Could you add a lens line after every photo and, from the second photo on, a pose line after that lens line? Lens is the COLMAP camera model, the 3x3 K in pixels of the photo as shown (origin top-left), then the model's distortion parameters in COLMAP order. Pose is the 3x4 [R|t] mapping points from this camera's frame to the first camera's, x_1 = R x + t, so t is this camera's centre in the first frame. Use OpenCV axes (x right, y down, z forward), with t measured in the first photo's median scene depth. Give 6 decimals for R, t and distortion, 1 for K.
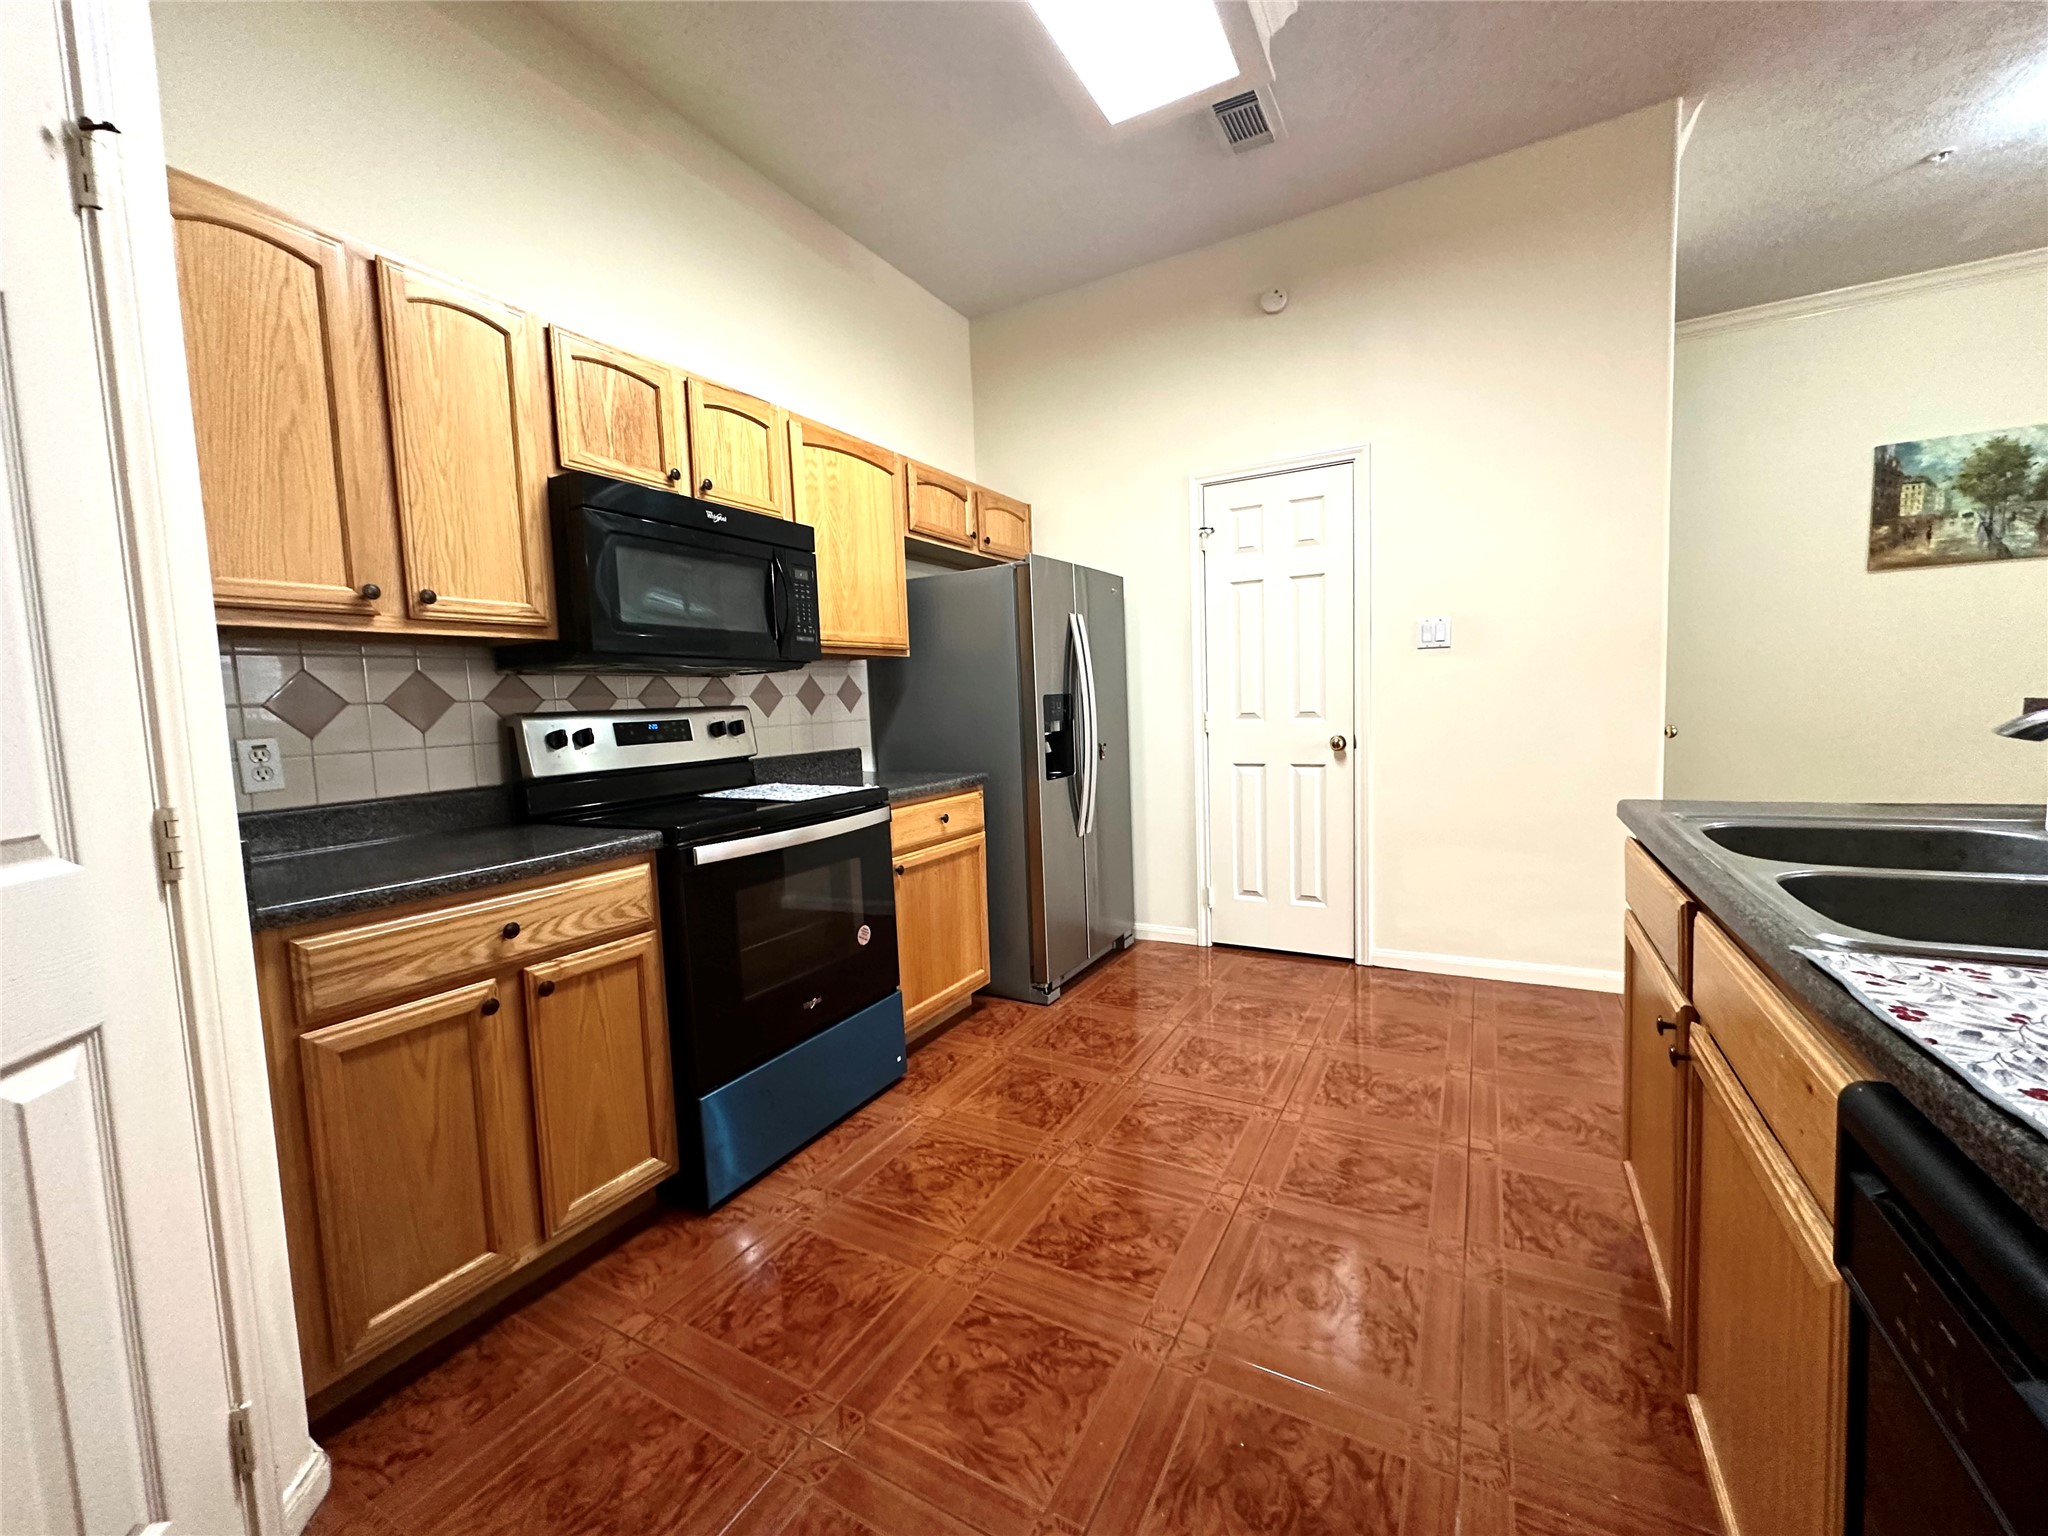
lens RADIAL K [[816.1, 0, 1024.9], [0, 816.1, 765.7], [0, 0, 1]] dist [-0.001030, 0.000576]
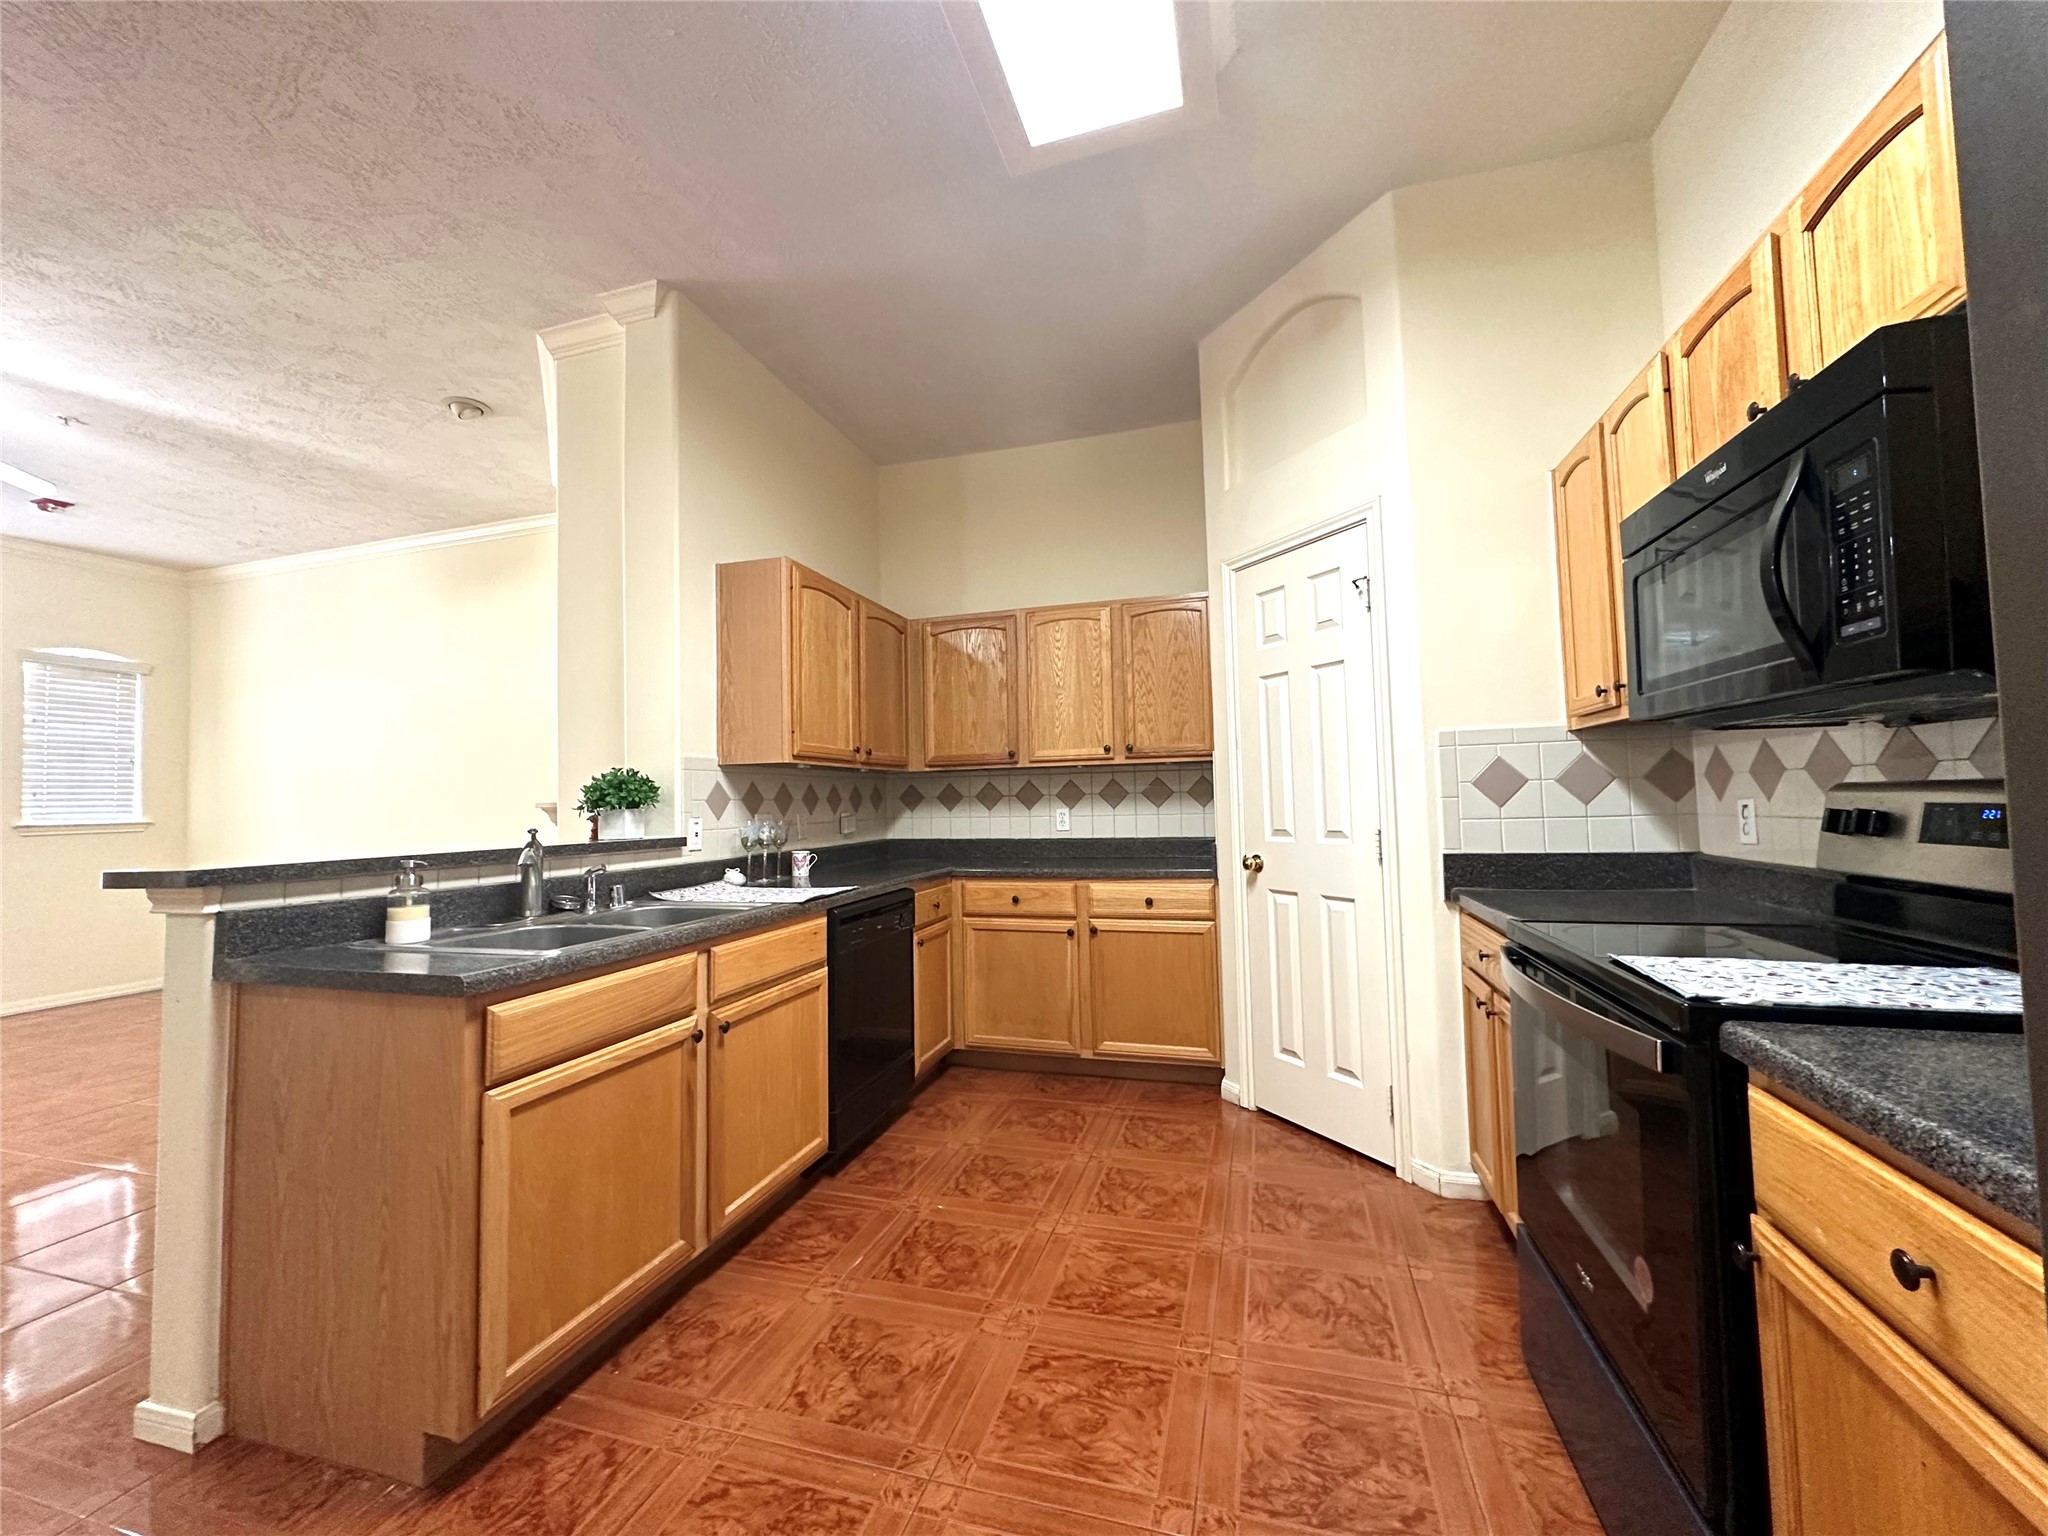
lens RADIAL K [[816.1, 0, 1017.0], [0, 816.1, 766.9], [0, 0, 1]] dist [-0.001030, 0.000576]
pose [[-0.973992, 0.056896, -0.219324, 0.256722], [0.048673, 0.997901, 0.042721, -0.134208], [0.221294, 0.030935, -0.974716, 1.421611]]
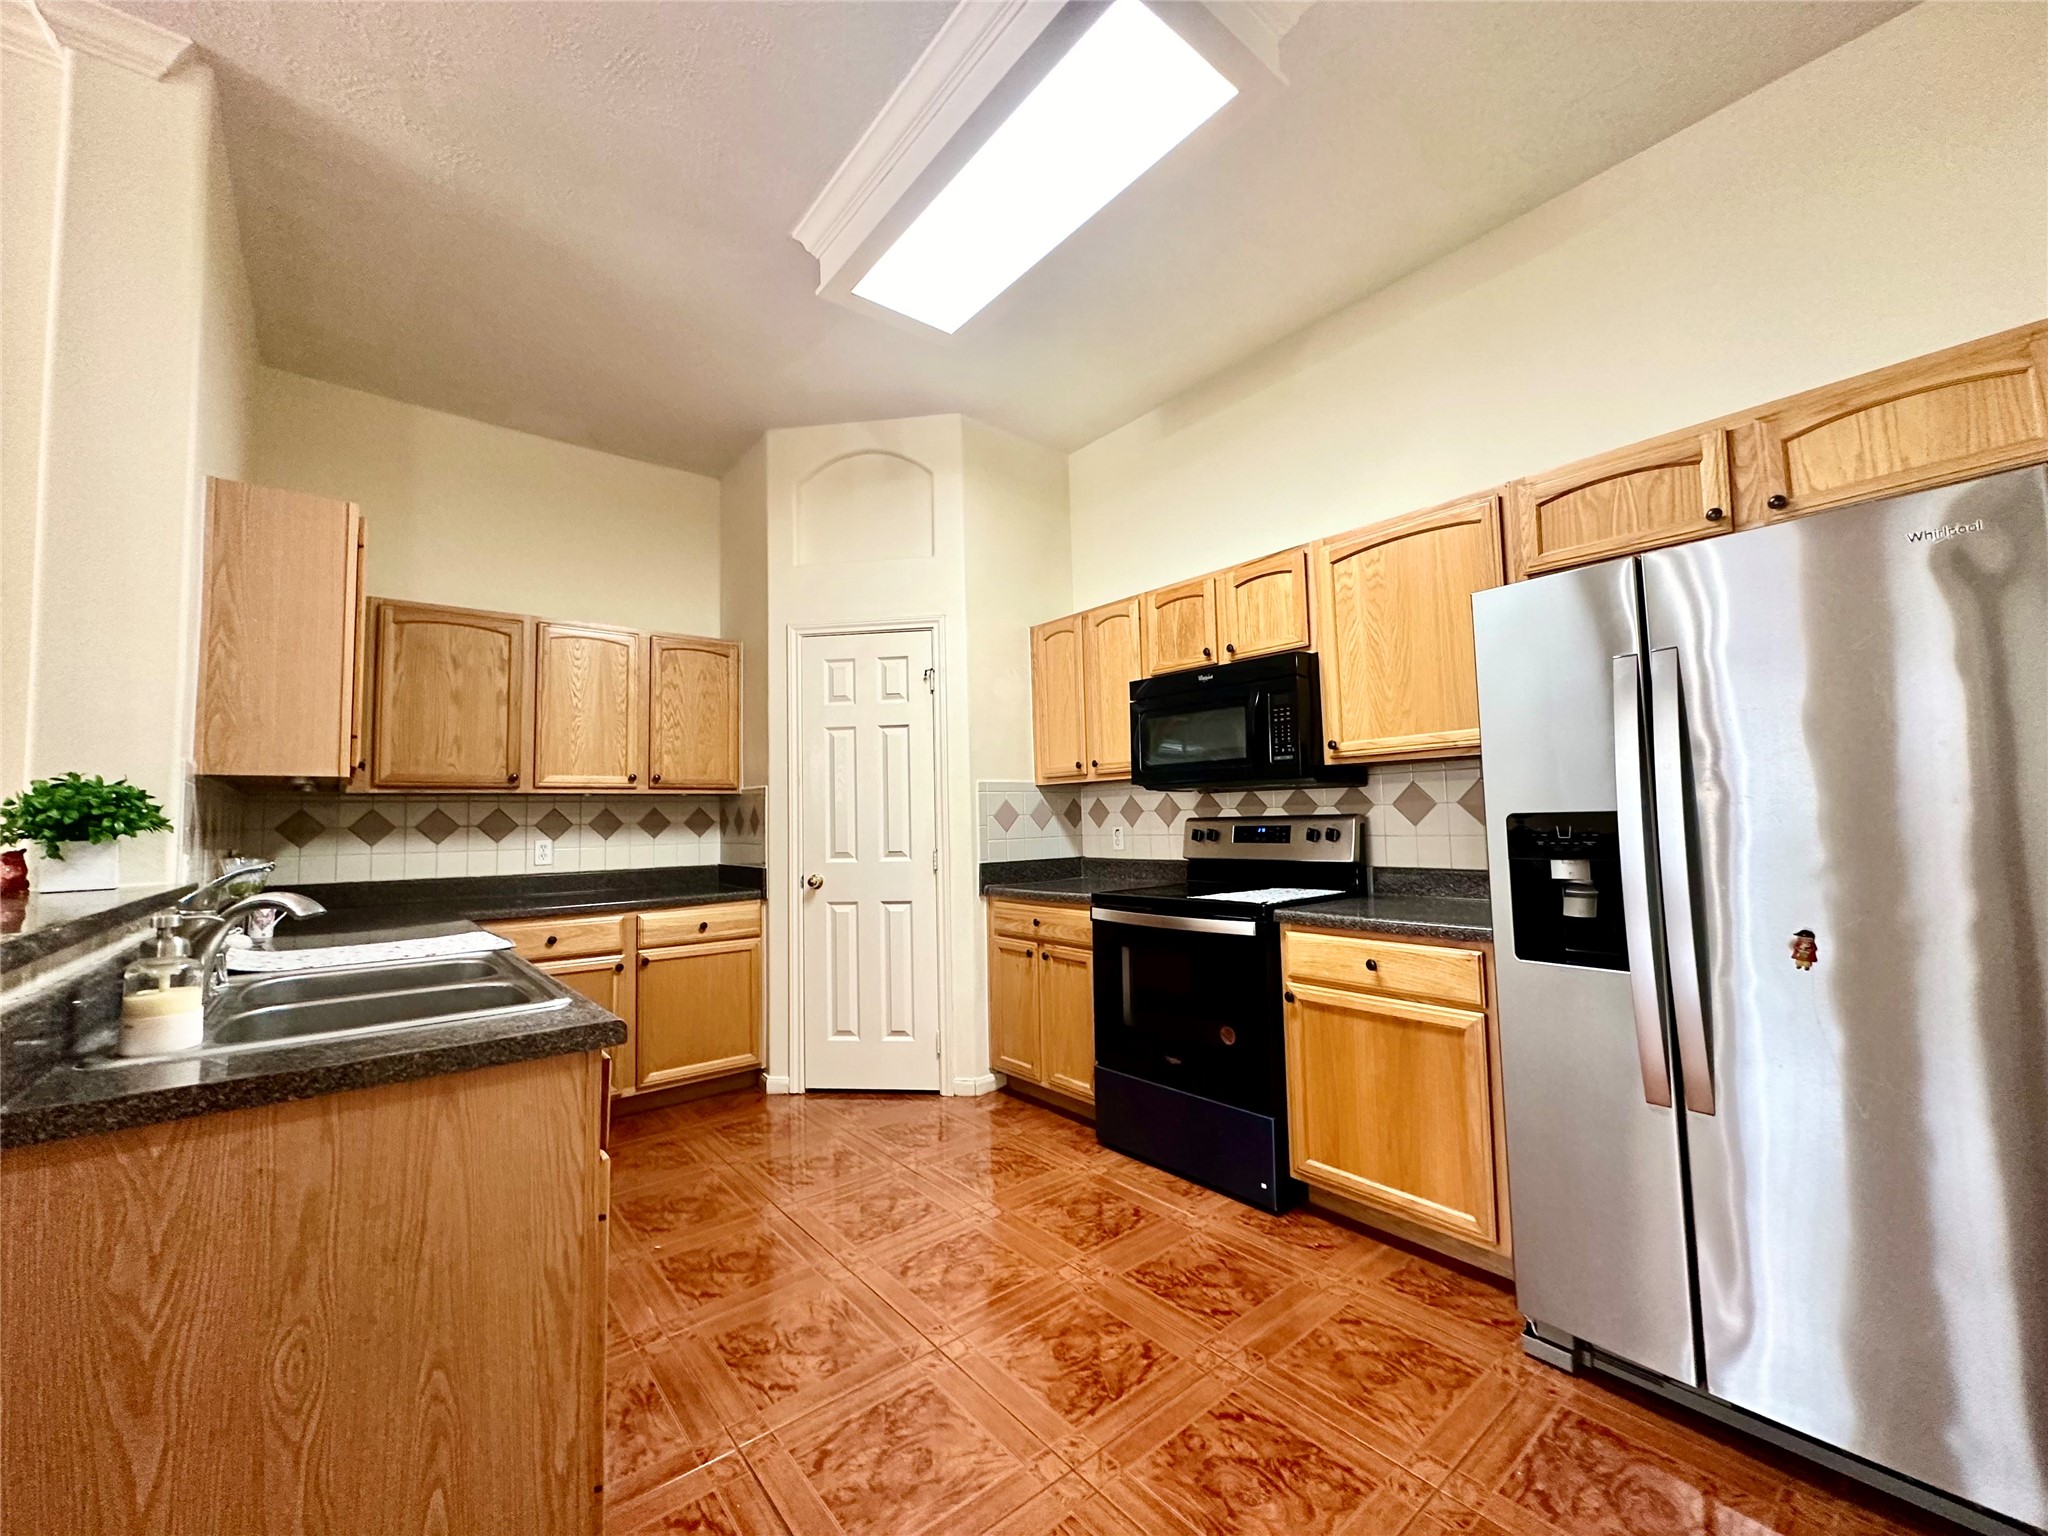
lens RADIAL K [[816.1, 0, 1025.0], [0, 816.1, 766.7], [0, 0, 1]] dist [-0.001030, 0.000576]
pose [[-0.364441, -0.008567, -0.931187, 0.940227], [-0.034866, 0.999382, 0.004451, -0.148114], [0.930574, 0.034088, -0.364514, 1.170655]]
